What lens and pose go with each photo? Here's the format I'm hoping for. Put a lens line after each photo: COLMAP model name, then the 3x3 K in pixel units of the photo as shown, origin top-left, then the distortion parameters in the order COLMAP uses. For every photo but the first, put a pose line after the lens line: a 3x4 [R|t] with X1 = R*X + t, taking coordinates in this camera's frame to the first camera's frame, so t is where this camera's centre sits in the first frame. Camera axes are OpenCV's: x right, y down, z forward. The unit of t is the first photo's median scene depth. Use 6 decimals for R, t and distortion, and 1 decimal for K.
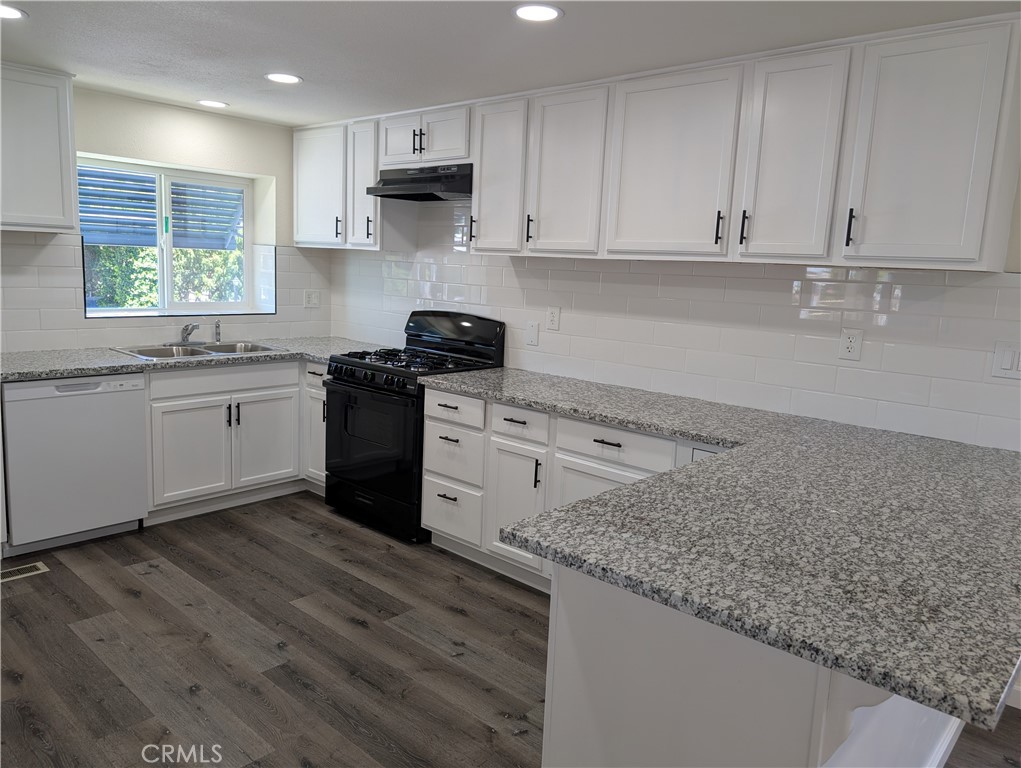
lens RADIAL K [[745.3, 0, 506.7], [0, 745.3, 370.9], [0, 0, 1]] dist [0.006386, 0.000752]
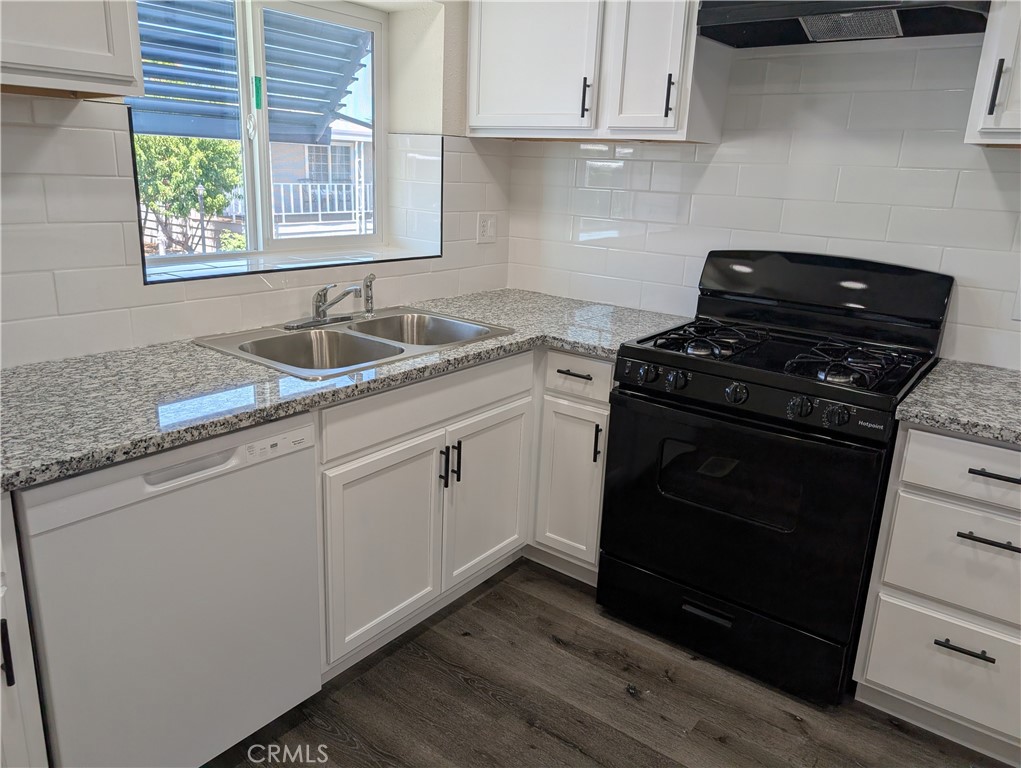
lens RADIAL K [[740.8, 0, 508.2], [0, 740.8, 371.3], [0, 0, 1]] dist [0.016136, -0.005030]
pose [[0.996656, -0.025416, 0.077659, -0.353392], [0.015469, 0.991897, 0.126098, -0.068571], [-0.080235, -0.124475, 0.988973, 0.476293]]
